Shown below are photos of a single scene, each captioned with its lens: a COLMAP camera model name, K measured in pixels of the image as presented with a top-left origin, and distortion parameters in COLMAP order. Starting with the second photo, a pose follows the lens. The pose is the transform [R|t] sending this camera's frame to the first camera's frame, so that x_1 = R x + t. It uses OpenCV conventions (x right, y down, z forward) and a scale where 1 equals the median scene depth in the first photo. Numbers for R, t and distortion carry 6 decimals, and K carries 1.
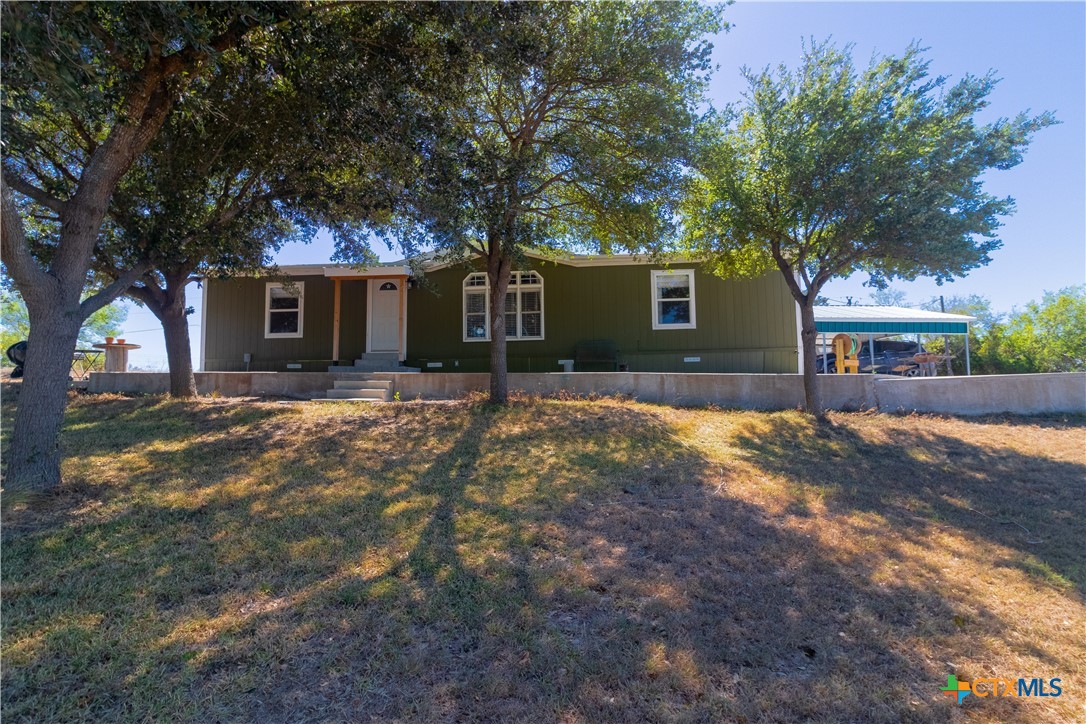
lens RADIAL K [[497.8, 0, 541.7], [0, 497.8, 362.6], [0, 0, 1]] dist [0.001575, 0.001040]
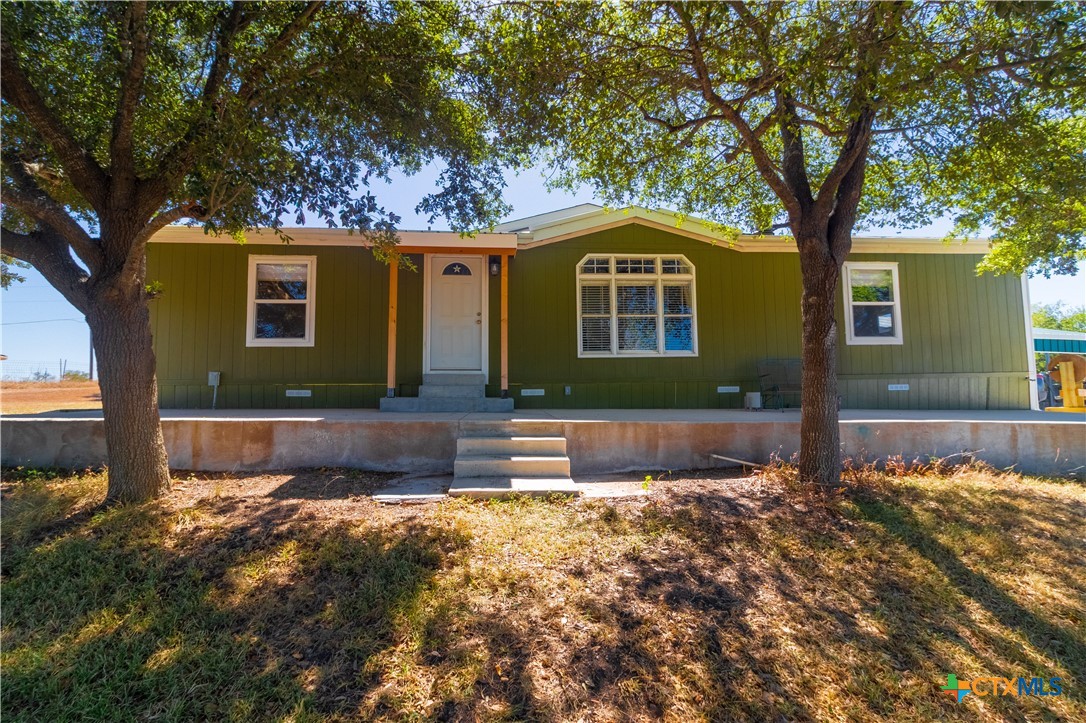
lens RADIAL K [[497.8, 0, 544.4], [0, 497.8, 363.0], [0, 0, 1]] dist [0.001575, 0.001040]
pose [[0.985733, 0.011301, 0.167937, -0.312402], [-0.010469, 0.999928, -0.005843, -0.030178], [-0.167991, 0.004002, 0.985780, 0.358675]]
